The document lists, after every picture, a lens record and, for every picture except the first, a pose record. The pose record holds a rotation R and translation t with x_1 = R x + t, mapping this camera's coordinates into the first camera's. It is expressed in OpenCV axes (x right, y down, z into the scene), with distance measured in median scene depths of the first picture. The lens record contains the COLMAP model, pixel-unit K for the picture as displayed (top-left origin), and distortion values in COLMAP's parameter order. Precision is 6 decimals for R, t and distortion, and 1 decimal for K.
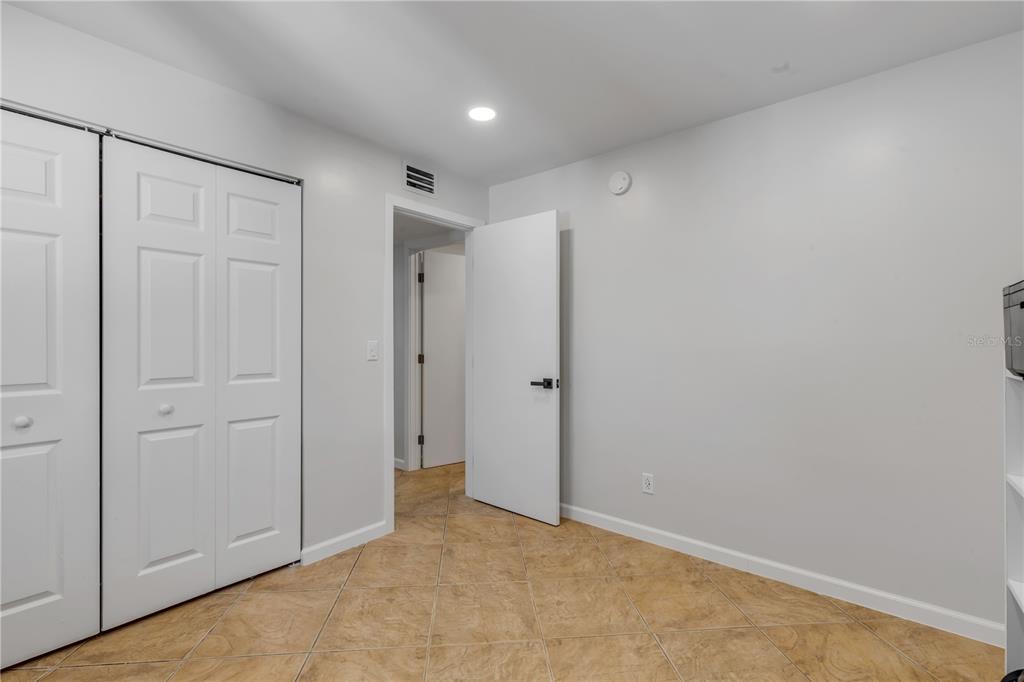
lens RADIAL K [[474.7, 0, 512.0], [0, 474.7, 341.0], [0, 0, 1]] dist [0.001617, -0.000110]
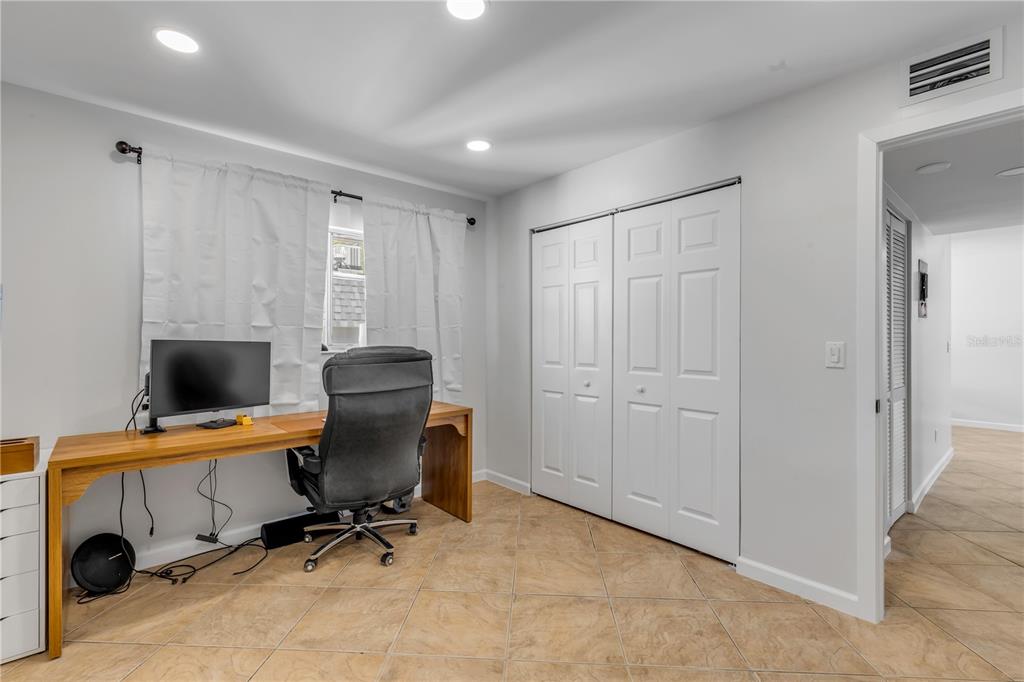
lens RADIAL K [[474.7, 0, 512.0], [0, 474.7, 341.0], [0, 0, 1]] dist [0.001617, -0.000110]
pose [[-0.176348, -0.001467, -0.984327, 0.661269], [-0.007933, 0.999969, -0.000069, 0.003084], [0.984296, 0.007797, -0.176354, 0.785410]]
